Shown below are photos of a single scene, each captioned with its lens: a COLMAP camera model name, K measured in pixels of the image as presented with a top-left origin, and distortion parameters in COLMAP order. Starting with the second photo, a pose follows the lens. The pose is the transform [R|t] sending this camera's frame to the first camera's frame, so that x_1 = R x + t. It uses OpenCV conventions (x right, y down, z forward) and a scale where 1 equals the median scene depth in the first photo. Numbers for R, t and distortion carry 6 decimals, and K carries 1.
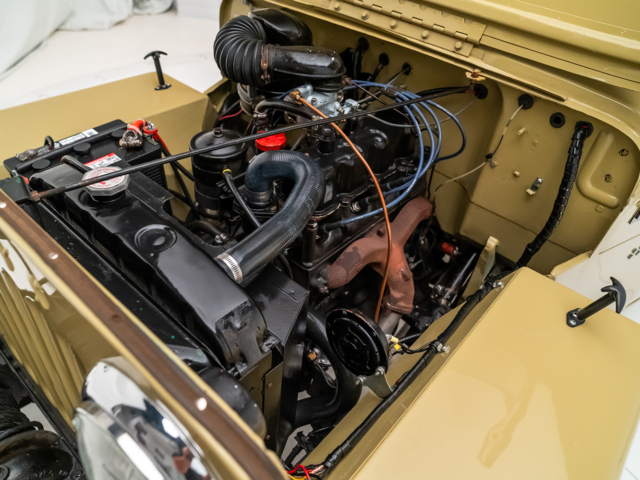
lens RADIAL K [[484.7, 0, 319.2], [0, 484.7, 239.8], [0, 0, 1]] dist [-0.036595, 0.012460]
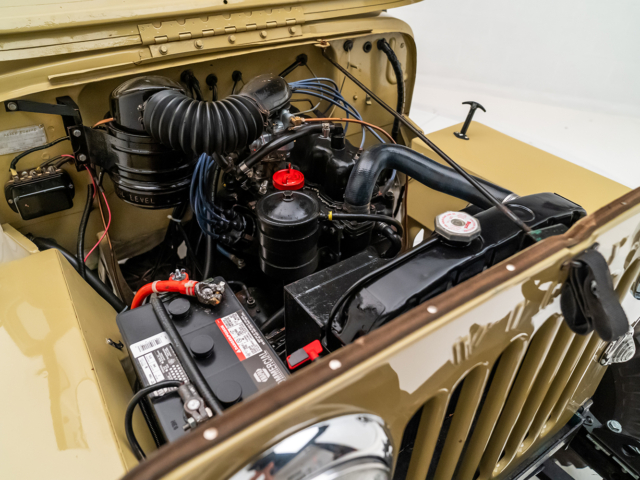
lens RADIAL K [[484.7, 0, 318.1], [0, 484.7, 239.6], [0, 0, 1]] dist [-0.036595, 0.012460]
pose [[0.237805, -0.635353, 0.734694, -0.882476], [0.633008, 0.675078, 0.378906, -0.459131], [-0.736716, 0.374962, 0.562720, 0.472774]]
